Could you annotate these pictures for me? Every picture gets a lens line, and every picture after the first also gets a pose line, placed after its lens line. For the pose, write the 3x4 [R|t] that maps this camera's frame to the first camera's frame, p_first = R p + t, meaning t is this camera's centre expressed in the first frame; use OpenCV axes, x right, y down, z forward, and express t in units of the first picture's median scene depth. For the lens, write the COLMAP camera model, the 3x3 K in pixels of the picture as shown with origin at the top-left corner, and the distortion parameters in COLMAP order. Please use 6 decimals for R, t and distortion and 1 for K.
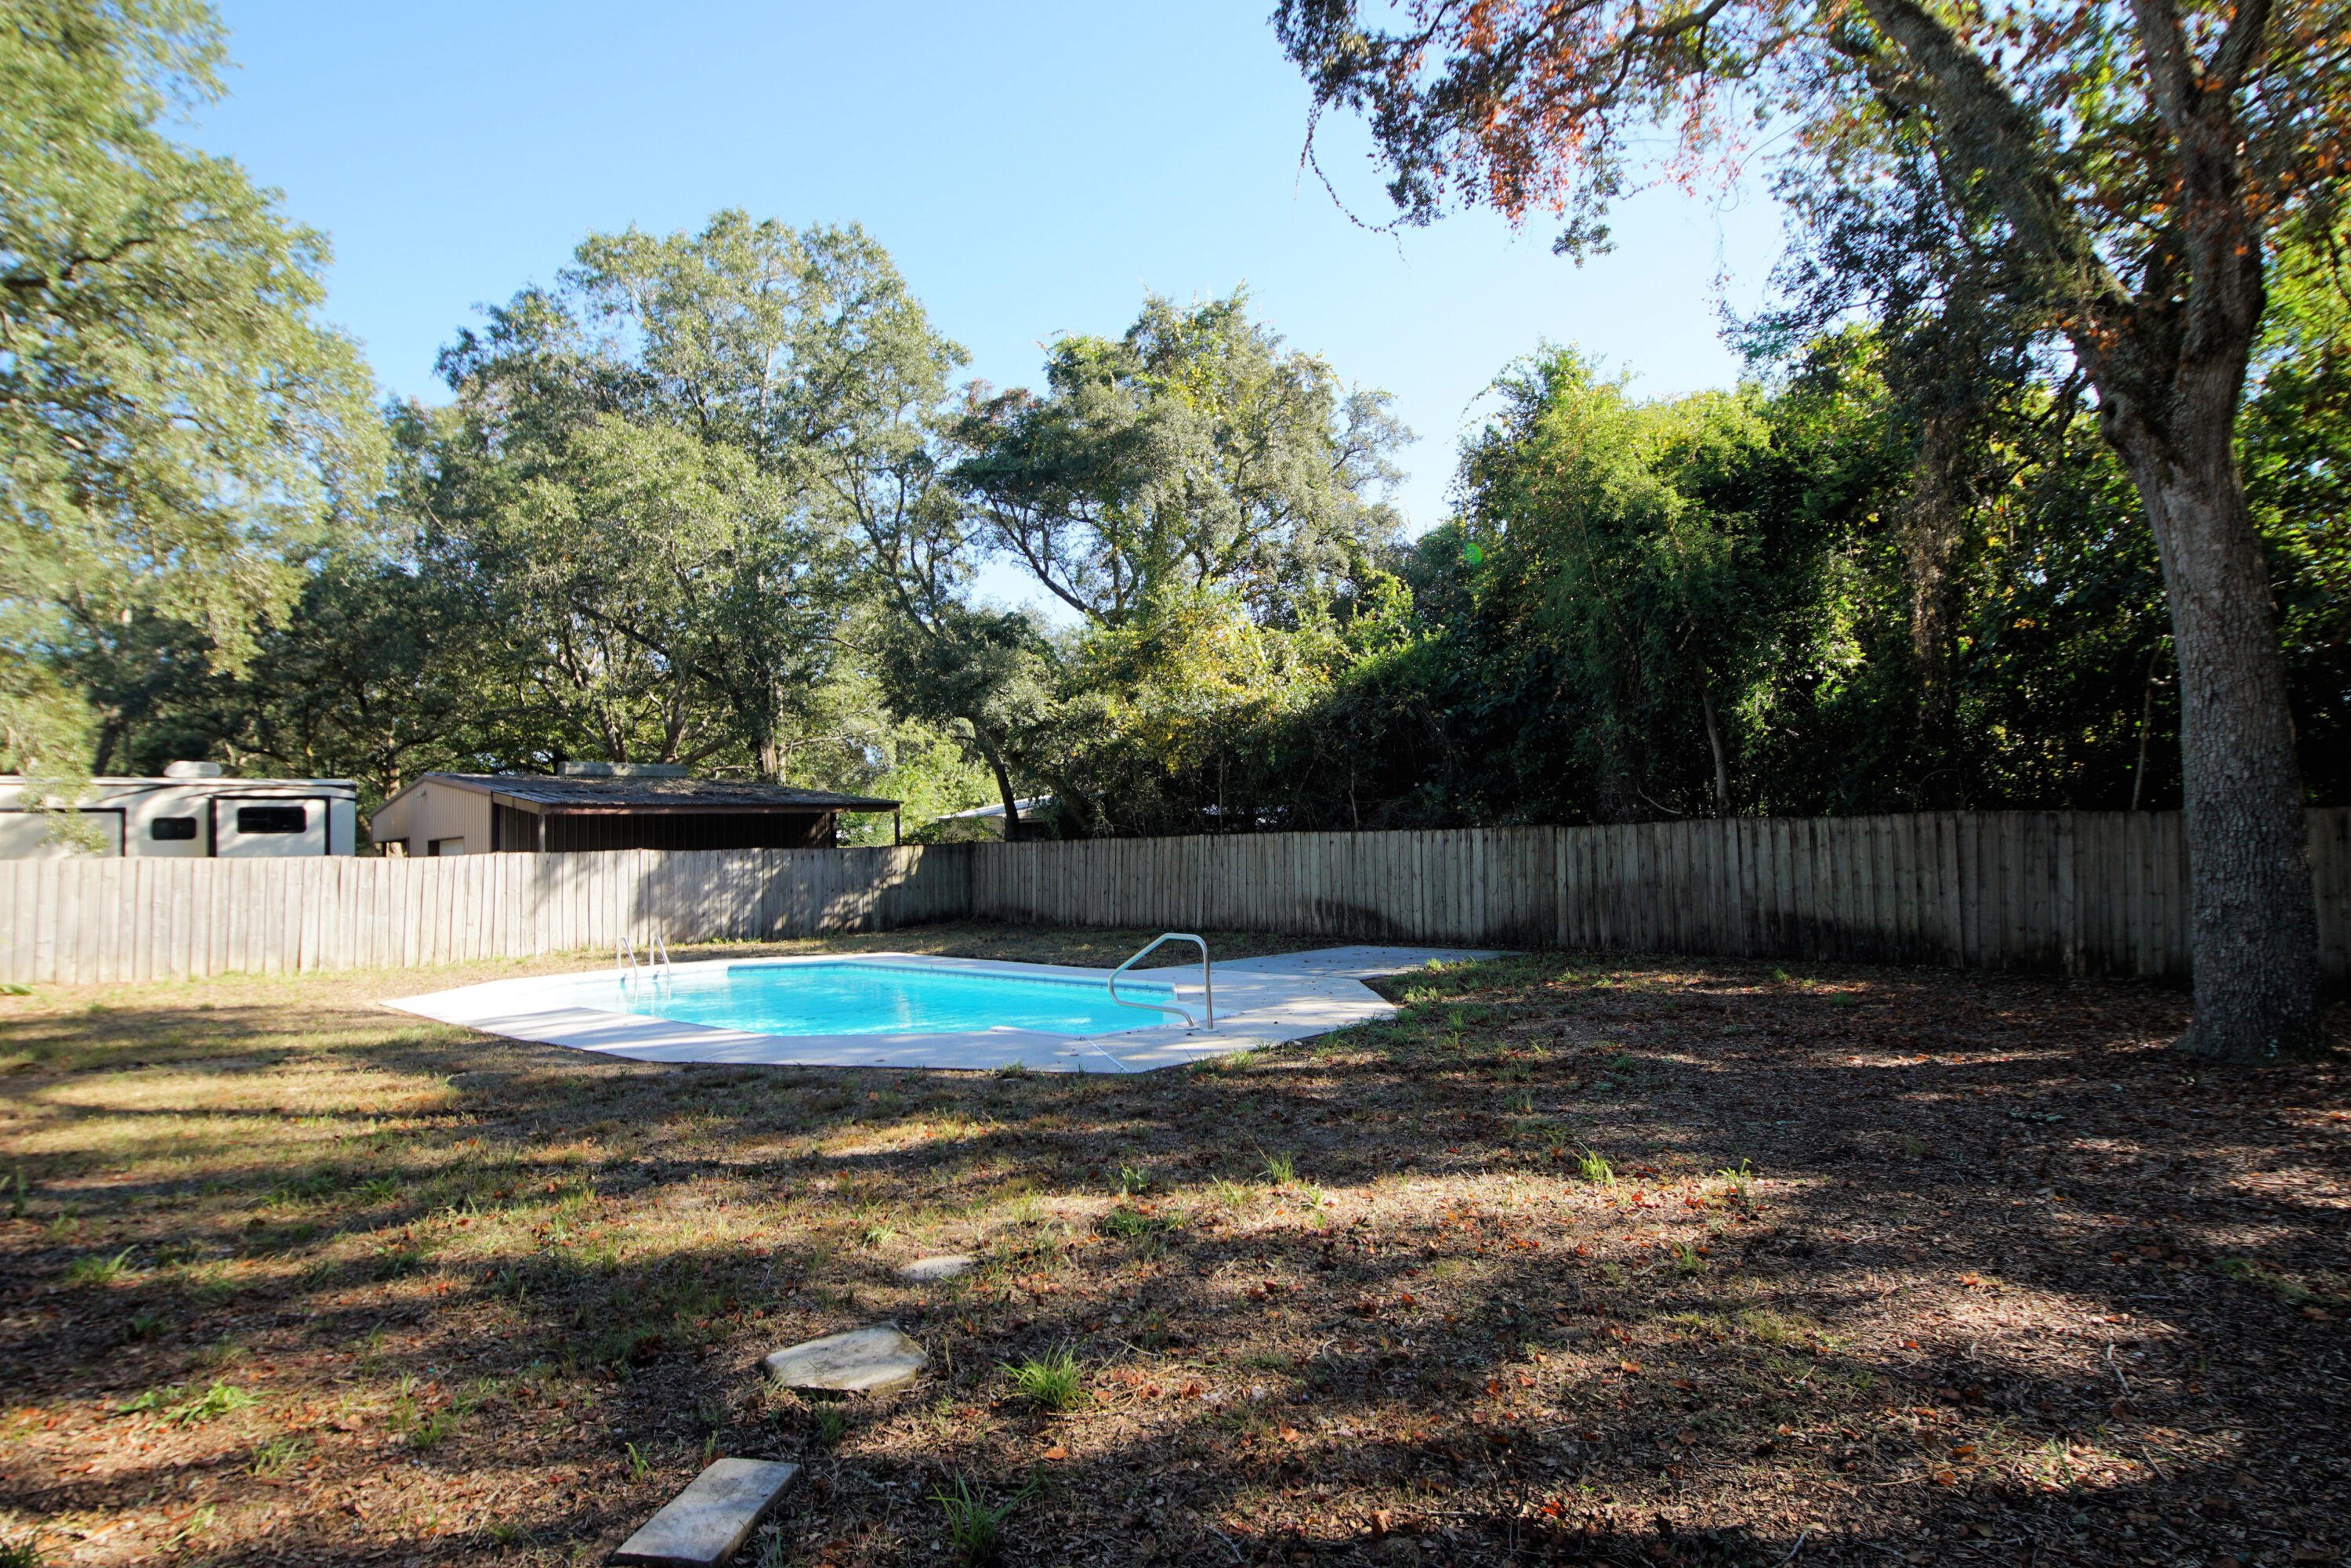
lens RADIAL K [[1261.4, 0, 1160.8], [0, 1261.4, 764.7], [0, 0, 1]] dist [0.028216, -0.028030]
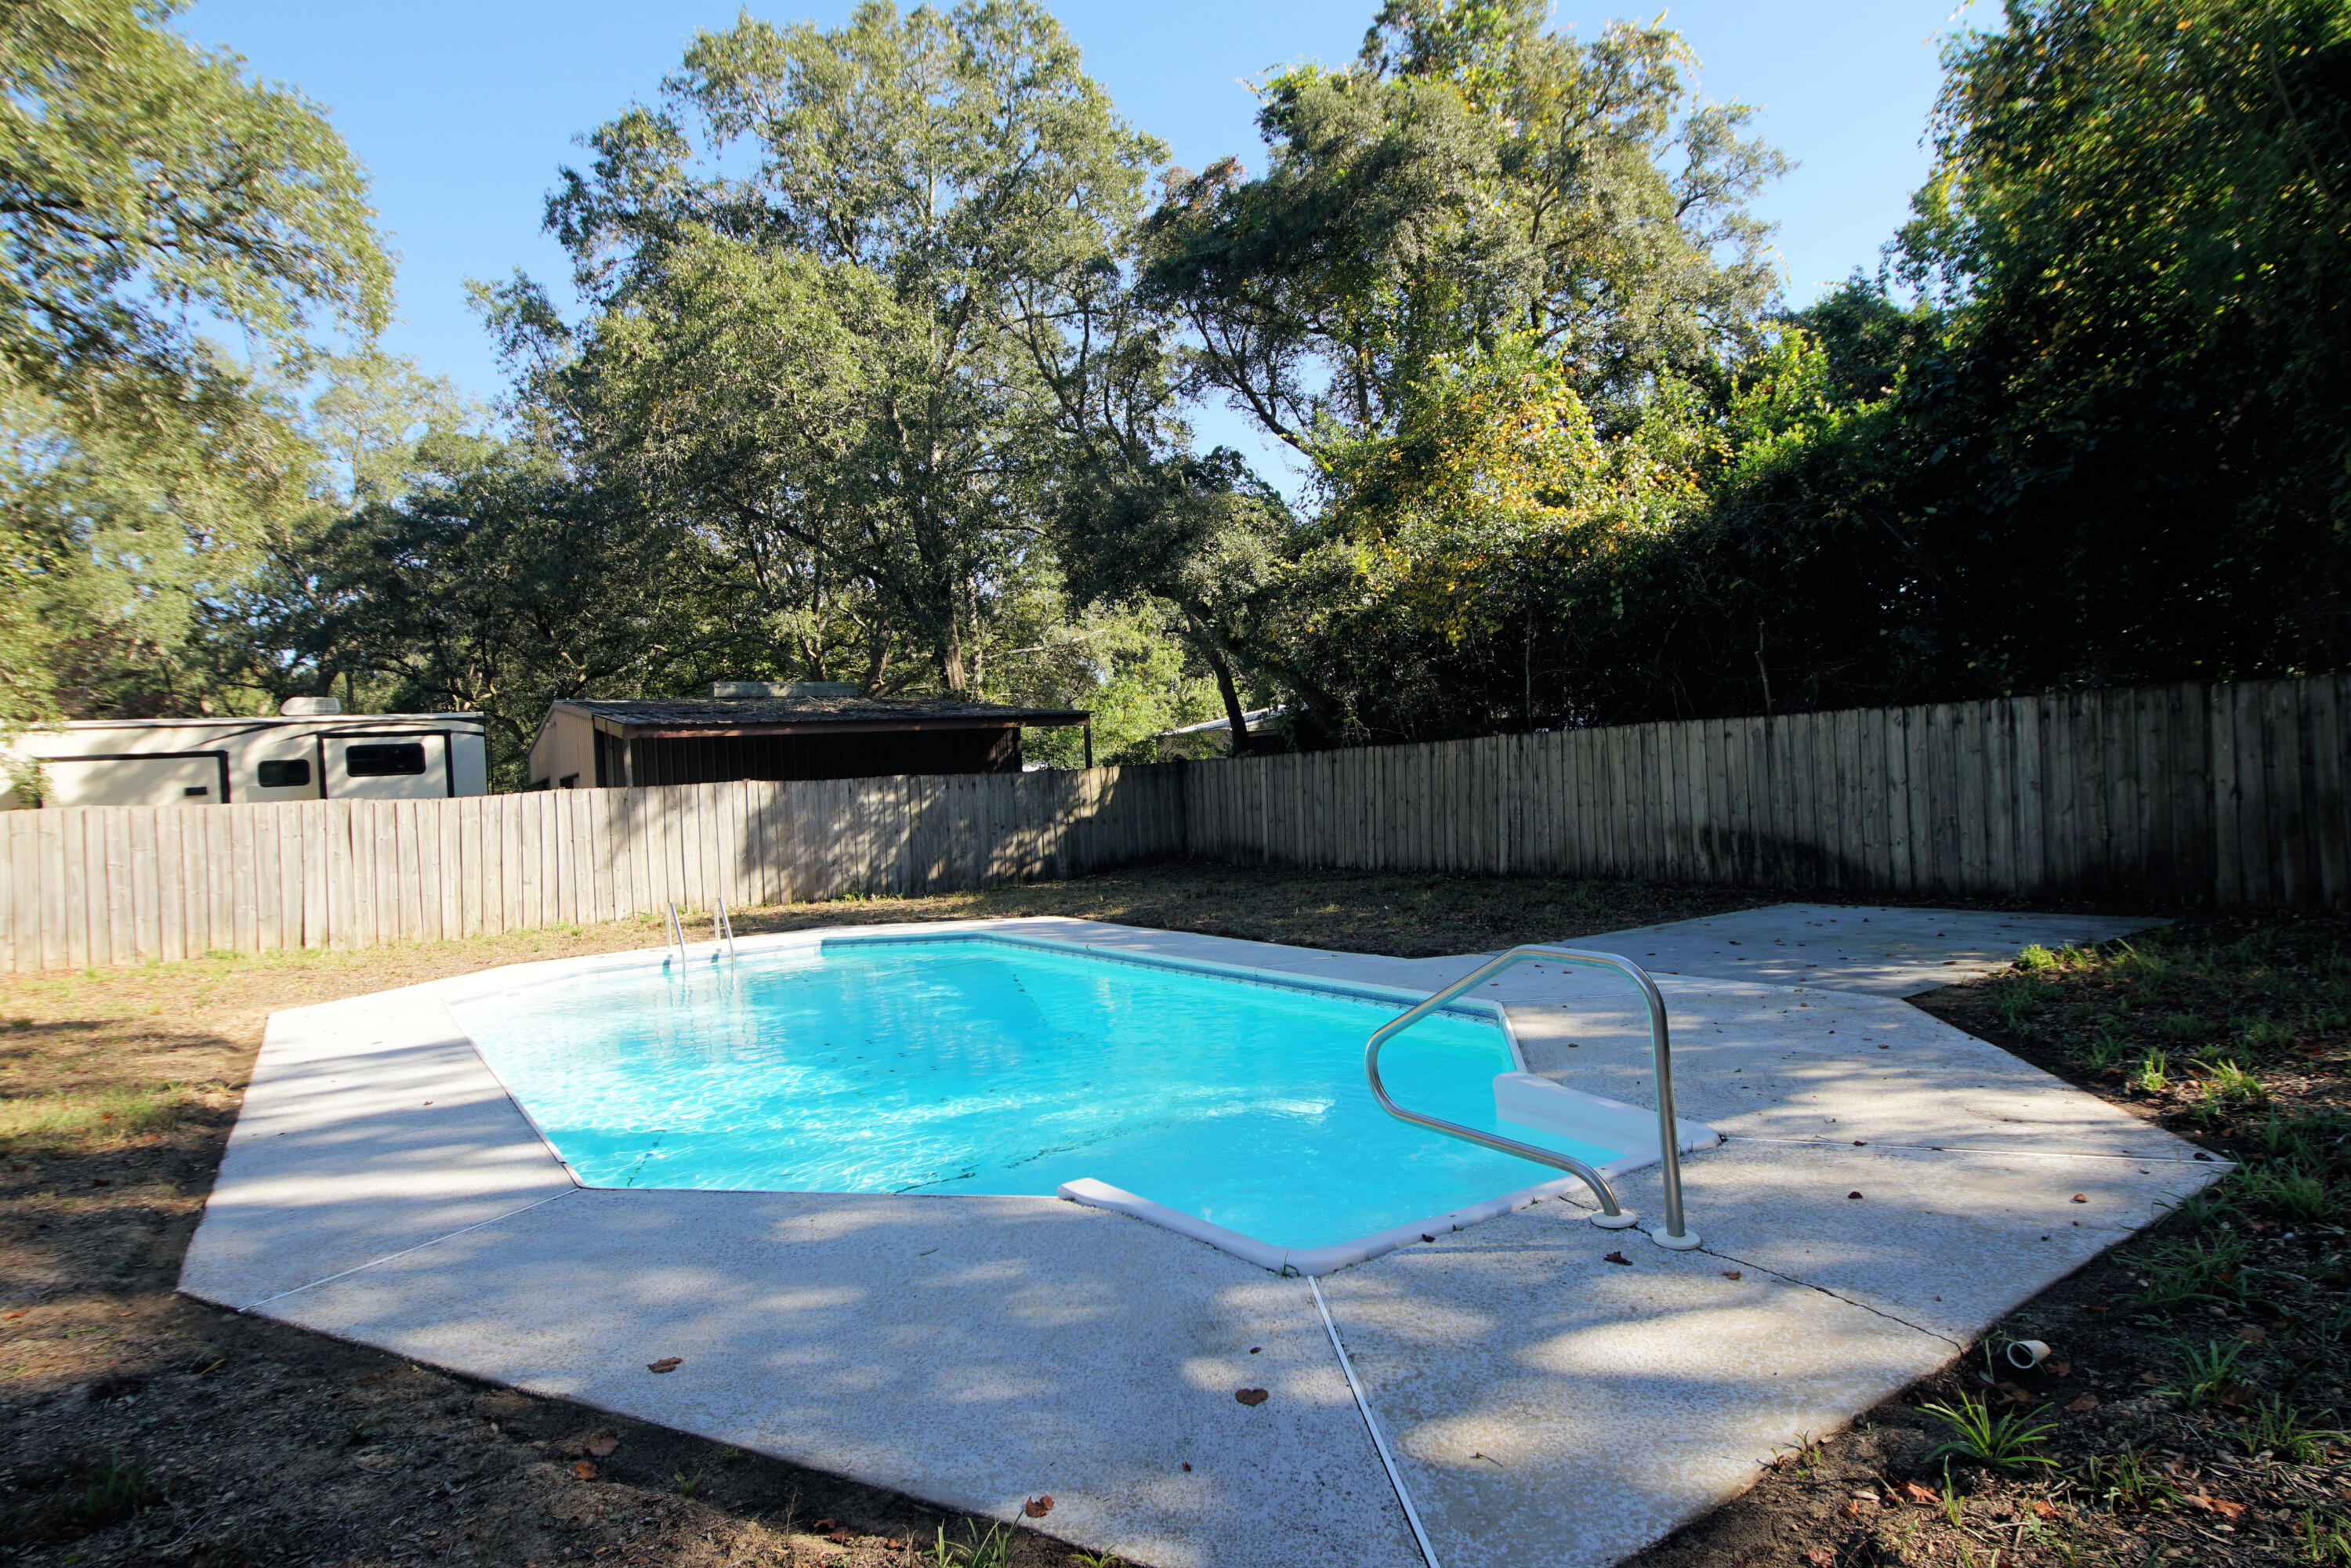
lens RADIAL K [[1261.4, 0, 1156.2], [0, 1261.4, 774.4], [0, 0, 1]] dist [0.028216, -0.028030]
pose [[0.978455, -0.030197, -0.204242, -0.010380], [0.043287, 0.997264, 0.059926, 0.024916], [0.201873, -0.067476, 0.977085, 0.265754]]
